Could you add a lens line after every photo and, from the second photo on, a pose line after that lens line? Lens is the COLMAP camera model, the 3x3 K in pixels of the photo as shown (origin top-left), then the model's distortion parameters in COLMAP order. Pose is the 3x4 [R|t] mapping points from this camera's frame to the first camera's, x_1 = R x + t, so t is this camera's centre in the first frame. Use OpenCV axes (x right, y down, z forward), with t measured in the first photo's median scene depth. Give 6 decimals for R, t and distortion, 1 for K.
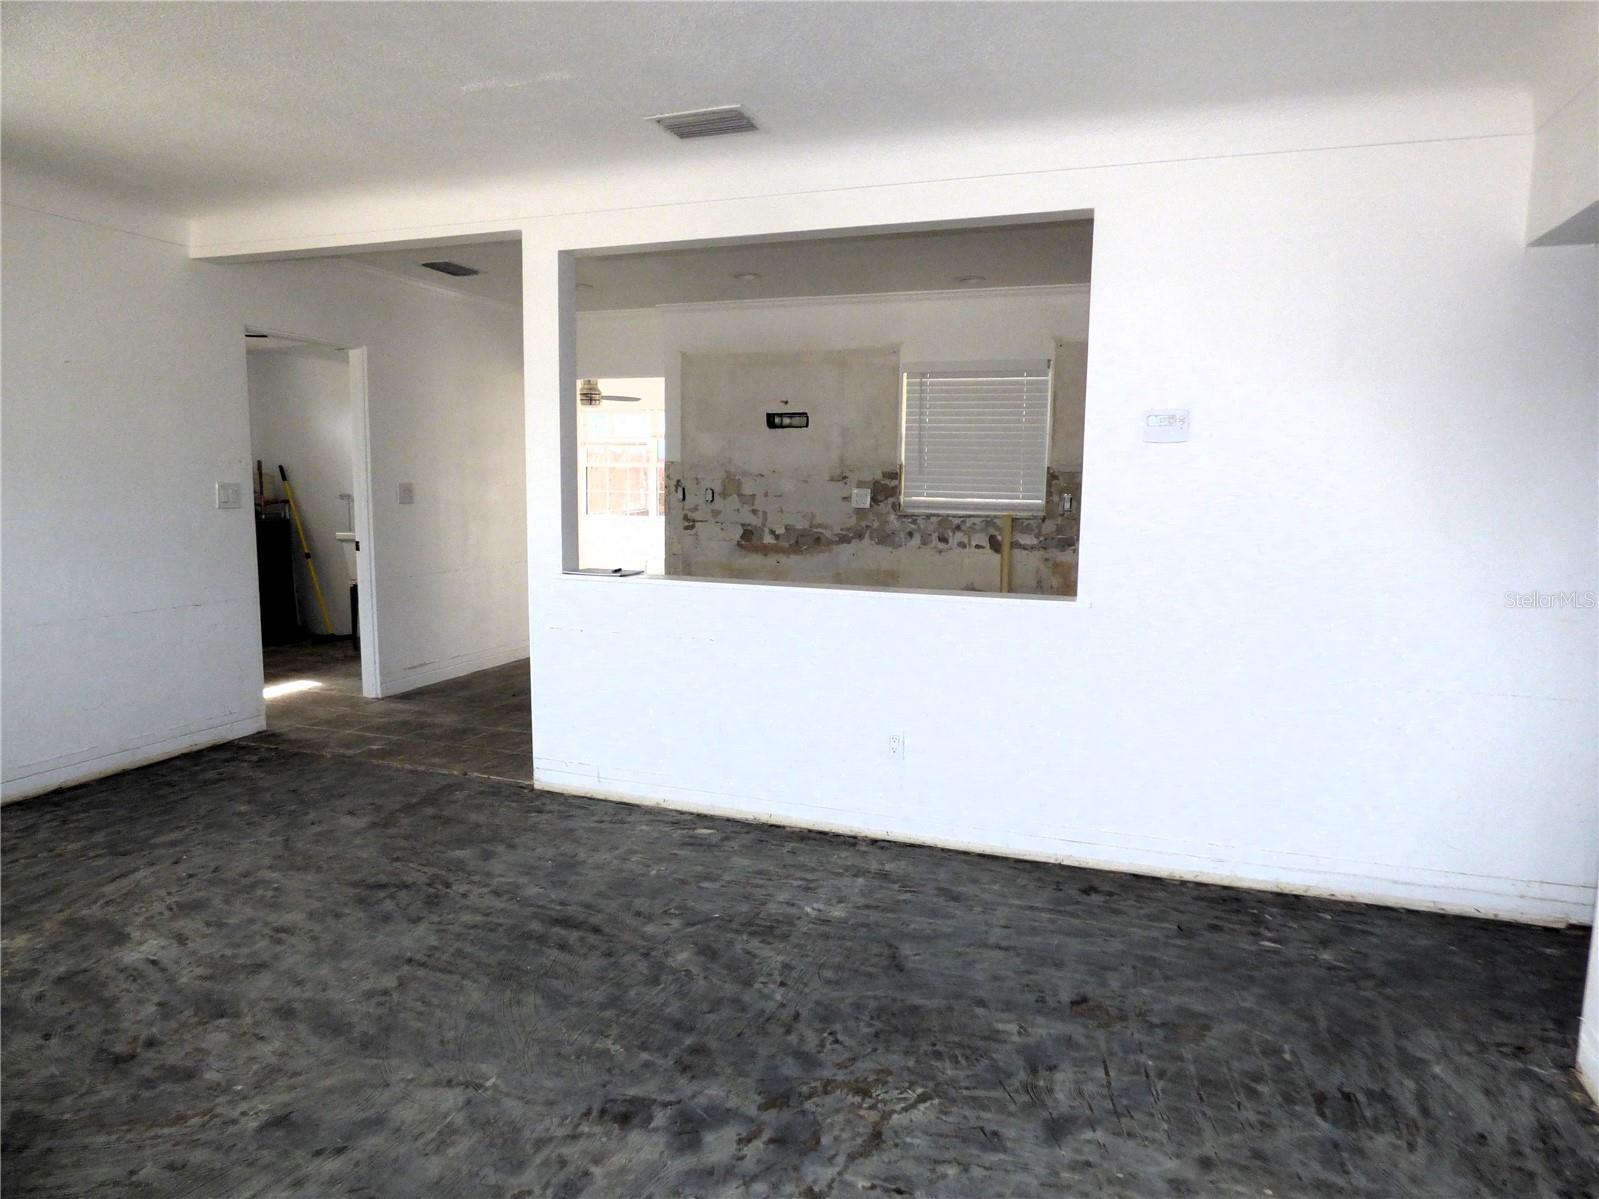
lens RADIAL K [[970.0, 0, 818.0], [0, 970.0, 599.2], [0, 0, 1]] dist [-0.028654, 0.023422]
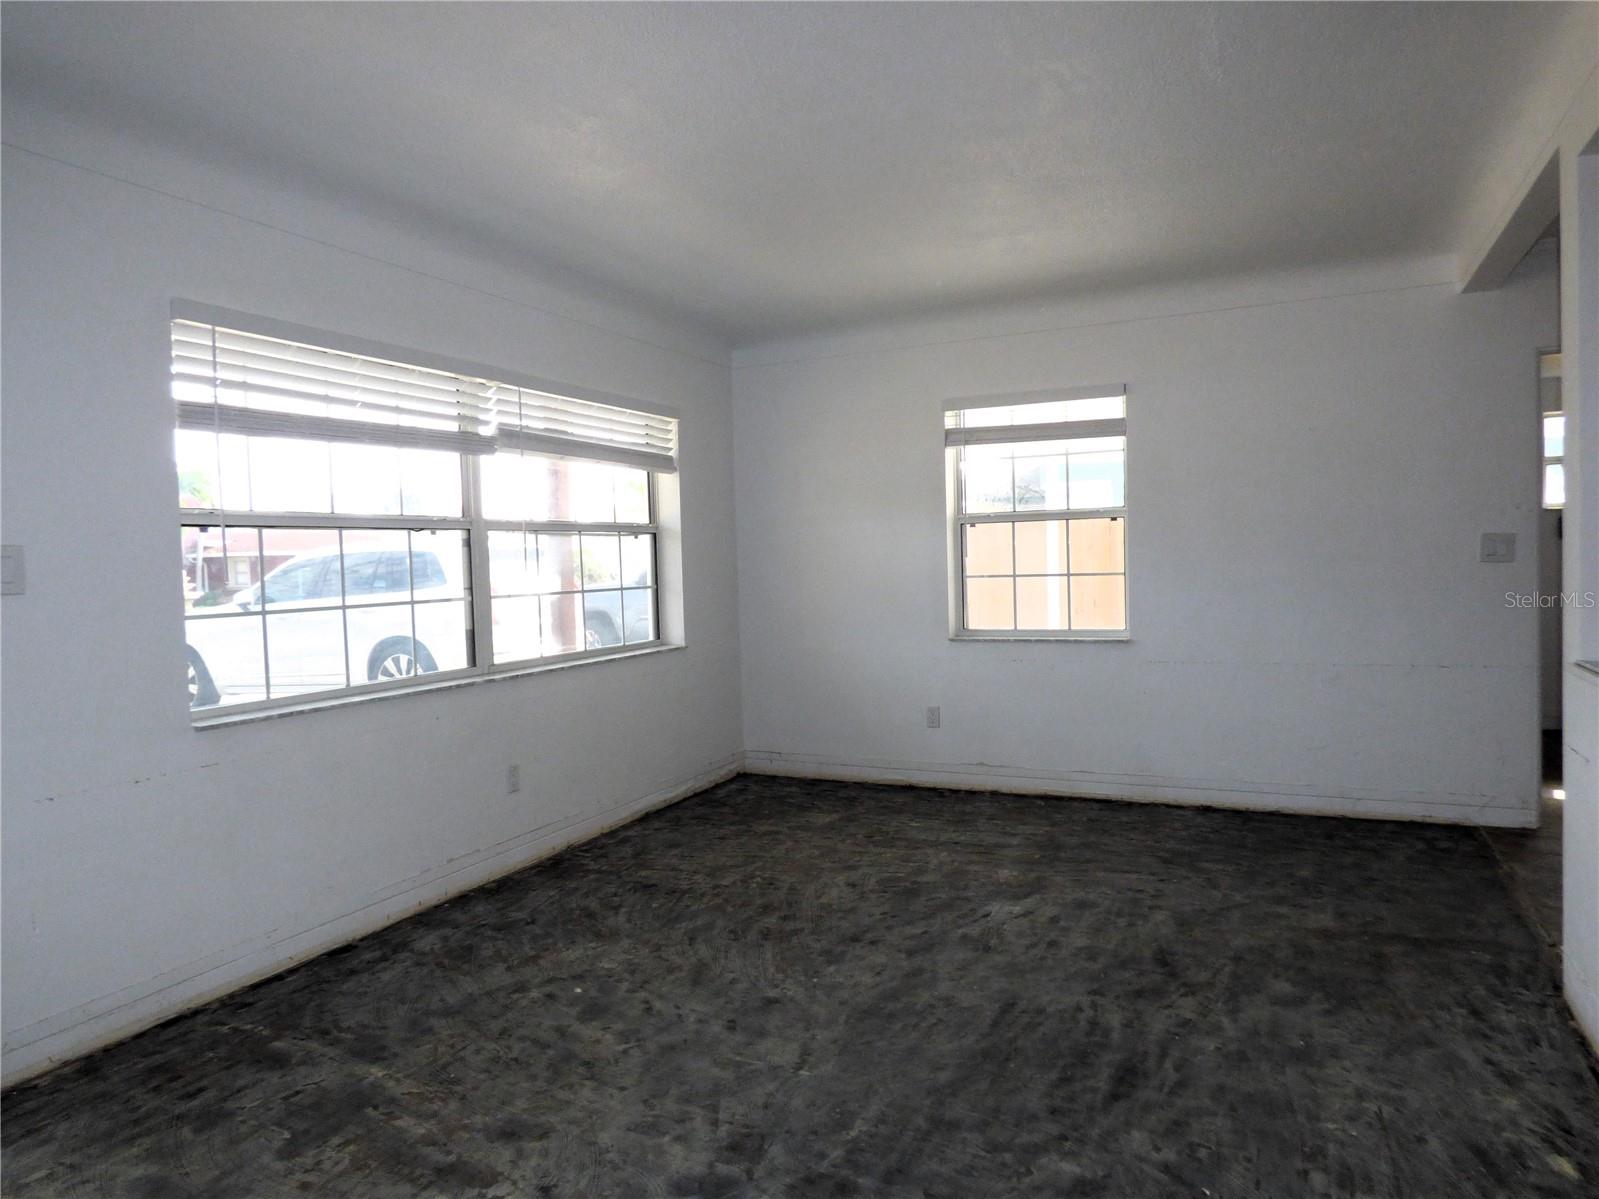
lens RADIAL K [[1007.5, 0, 799.5], [0, 1007.5, 599.5], [0, 0, 1]] dist [-0.001019, -0.015660]
pose [[-0.119001, 0.034517, -0.992294, 0.549314], [-0.090673, 0.994842, 0.045480, -0.064187], [0.988745, 0.095386, -0.115258, 0.748747]]
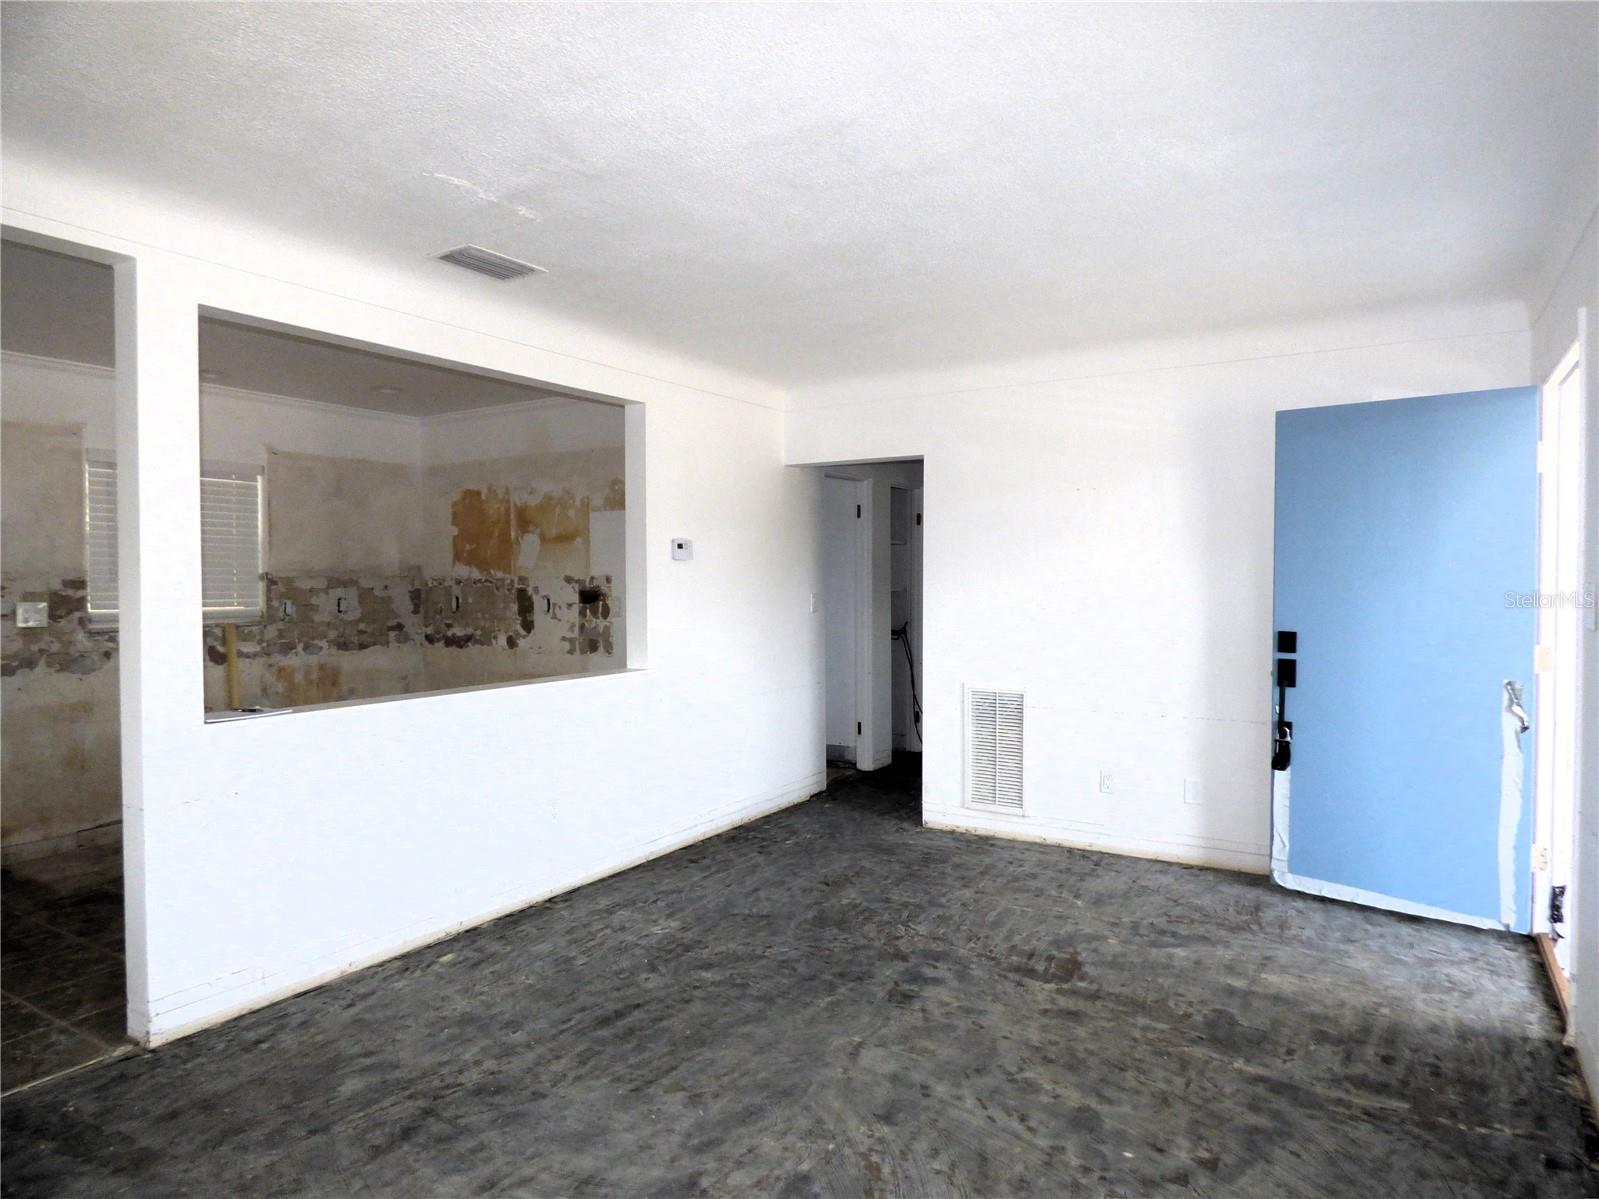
lens RADIAL K [[963.0, 0, 799.5], [0, 963.0, 599.5], [0, 0, 1]] dist [-0.002376, 0.019474]
pose [[0.224608, -0.038567, 0.973686, -1.143427], [0.129881, 0.991486, 0.009312, -0.090245], [-0.965755, 0.124372, 0.227705, 0.483817]]
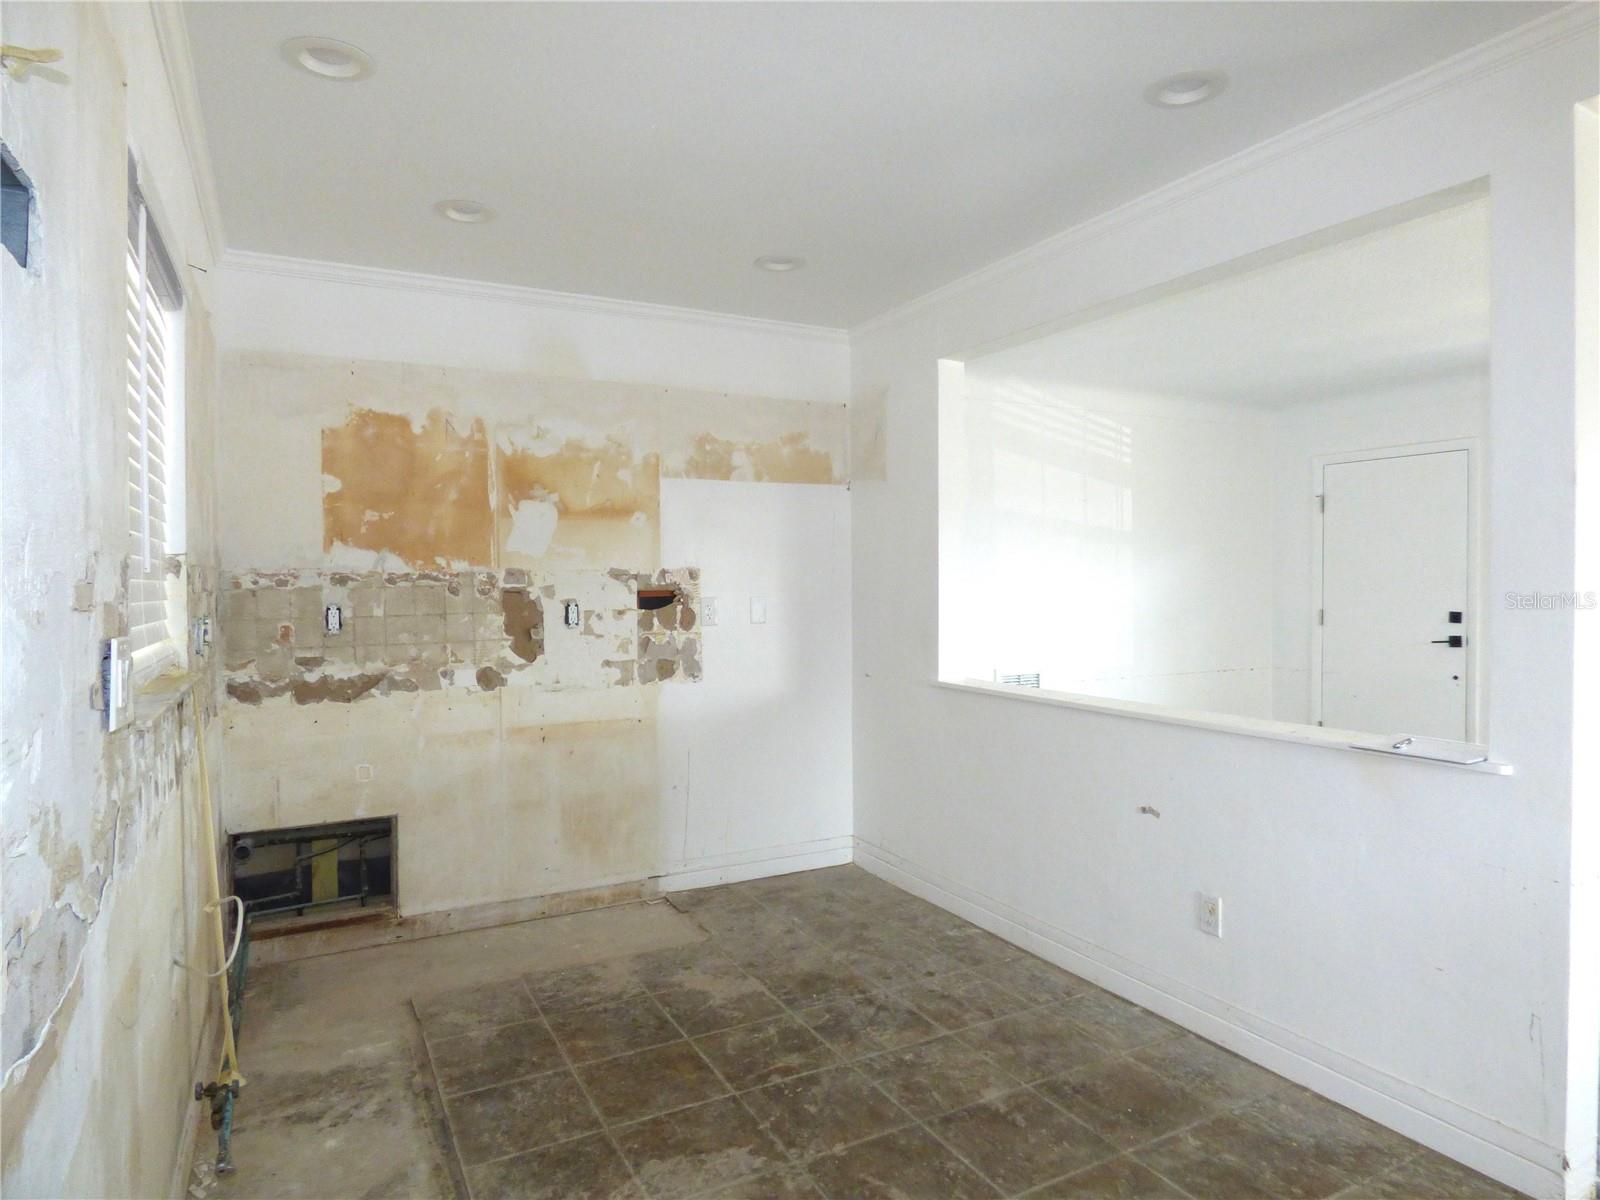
lens RADIAL K [[964.5, 0, 800.0], [0, 964.5, 600.0], [0, 0, 1]] dist [-0.002421, -0.000320]
pose [[-0.731675, -0.024480, 0.681214, -0.425421], [0.081480, 0.989049, 0.123058, -0.277890], [-0.676766, 0.145544, -0.721668, 2.143710]]
